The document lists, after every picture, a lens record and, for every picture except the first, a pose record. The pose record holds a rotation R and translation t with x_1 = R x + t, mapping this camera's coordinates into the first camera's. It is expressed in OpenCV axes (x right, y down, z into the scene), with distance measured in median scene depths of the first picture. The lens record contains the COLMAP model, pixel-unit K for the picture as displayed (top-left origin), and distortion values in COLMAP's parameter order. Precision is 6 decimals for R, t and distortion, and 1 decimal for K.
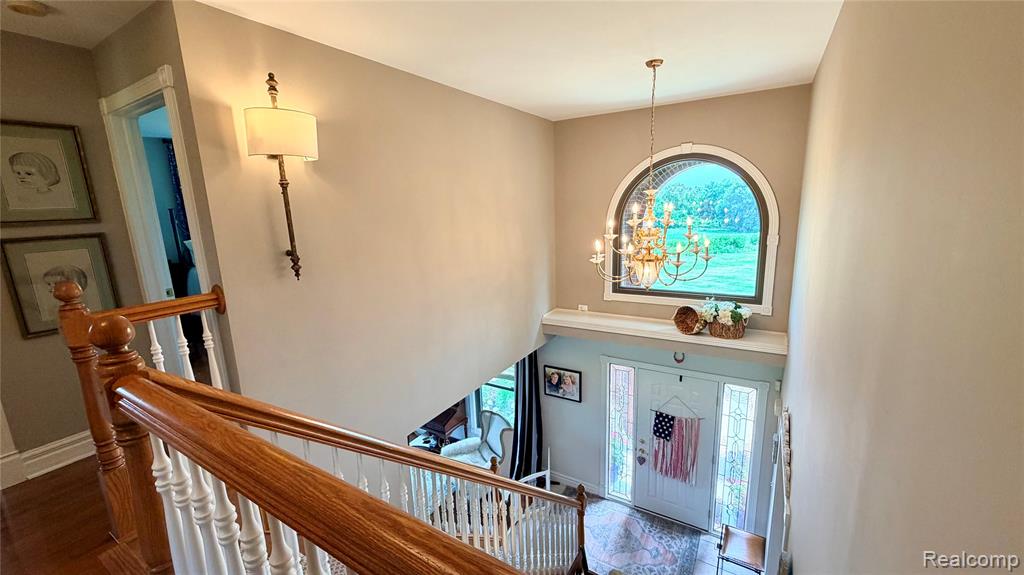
lens RADIAL K [[403.6, 0, 506.9], [0, 403.6, 289.9], [0, 0, 1]] dist [-0.002080, 0.000009]
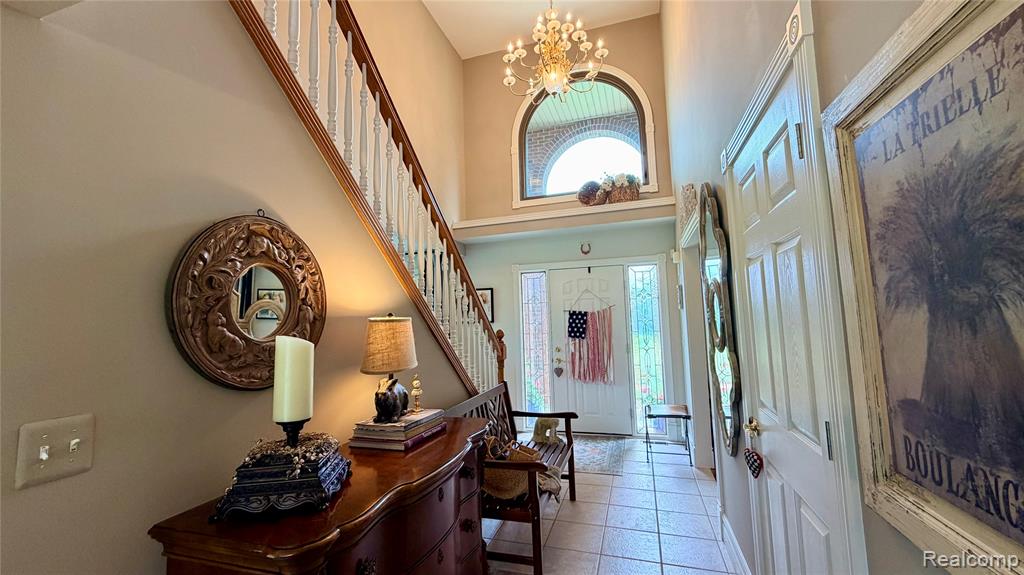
lens RADIAL K [[403.6, 0, 511.0], [0, 403.6, 286.5], [0, 0, 1]] dist [-0.002080, 0.000009]
pose [[0.971244, 0.031645, 0.235973, -0.000317], [0.039503, 0.955971, -0.290790, 0.528236], [-0.234786, 0.291750, 0.927231, 0.108341]]
